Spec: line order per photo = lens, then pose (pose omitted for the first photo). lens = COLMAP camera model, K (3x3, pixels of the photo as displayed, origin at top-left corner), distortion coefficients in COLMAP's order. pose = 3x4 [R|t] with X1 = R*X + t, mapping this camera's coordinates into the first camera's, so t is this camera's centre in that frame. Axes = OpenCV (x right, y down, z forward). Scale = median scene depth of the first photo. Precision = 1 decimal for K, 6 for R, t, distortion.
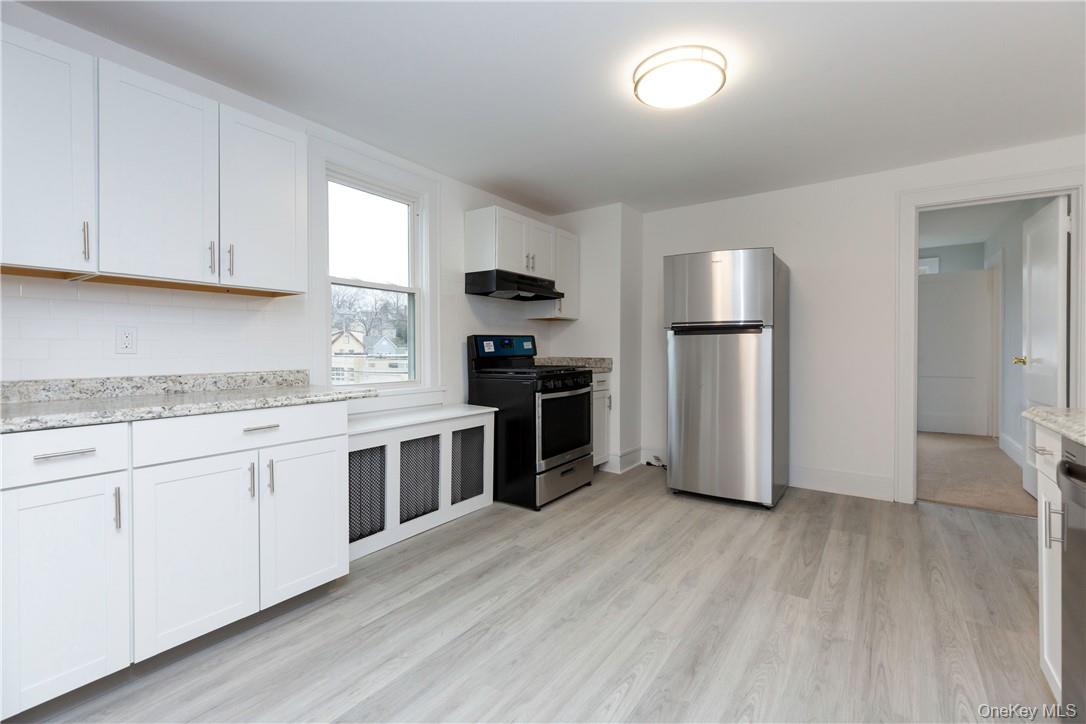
lens RADIAL K [[489.5, 0, 544.3], [0, 489.5, 352.6], [0, 0, 1]] dist [0.002114, 0.000179]
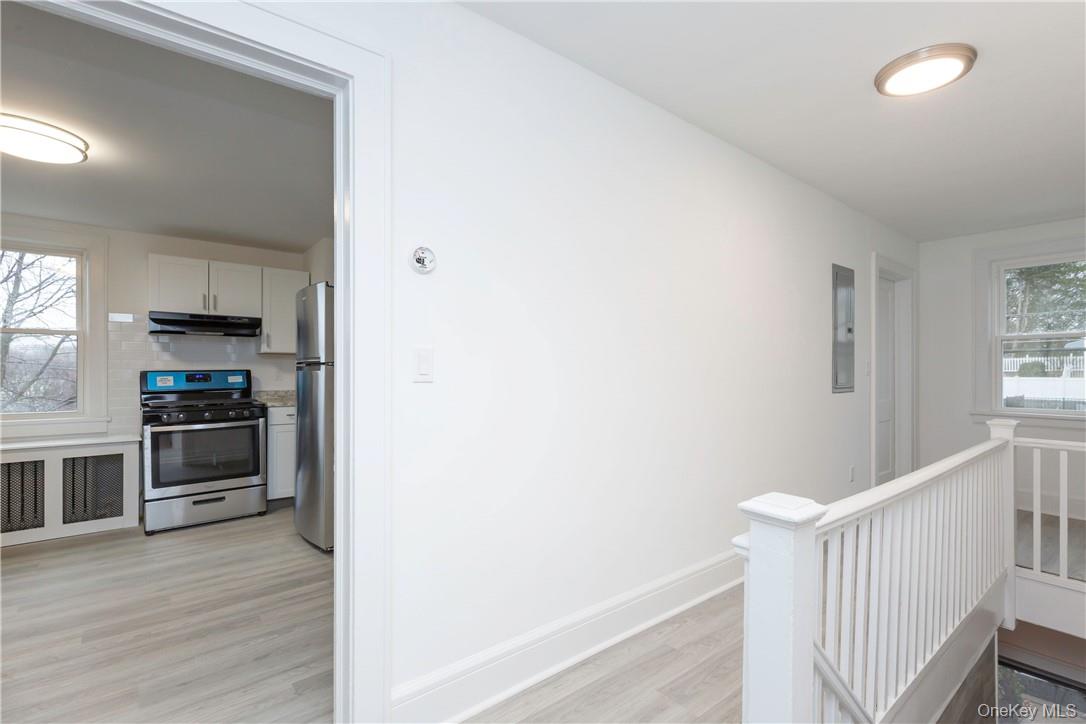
lens RADIAL K [[496.5, 0, 559.6], [0, 496.5, 375.2], [0, 0, 1]] dist [0.001125, 0.000170]
pose [[0.968069, 0.003755, -0.250656, 1.303289], [-0.003880, 0.999992, -0.000005, -0.037603], [0.250654, 0.000977, 0.968076, 0.194452]]
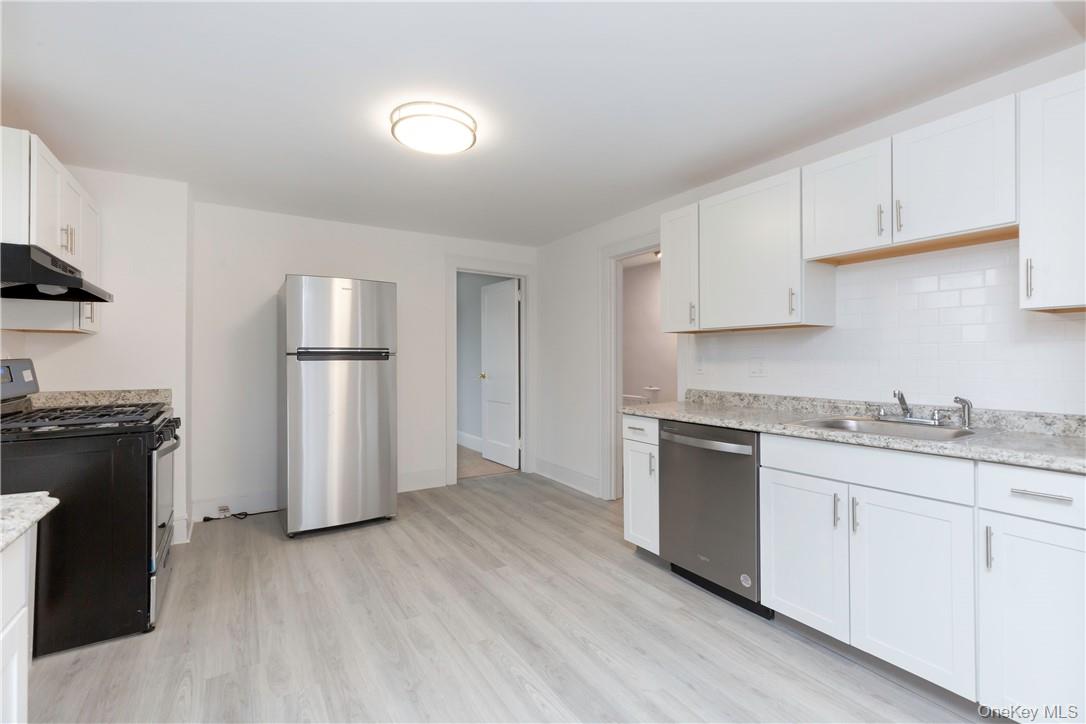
lens RADIAL K [[480.7, 0, 550.7], [0, 480.7, 359.6], [0, 0, 1]] dist [0.002525, 0.000409]
pose [[0.378822, -0.001958, 0.925467, -0.471217], [0.007855, 0.999969, -0.001100, -0.041973], [-0.925436, 0.007687, 0.378826, 0.290854]]
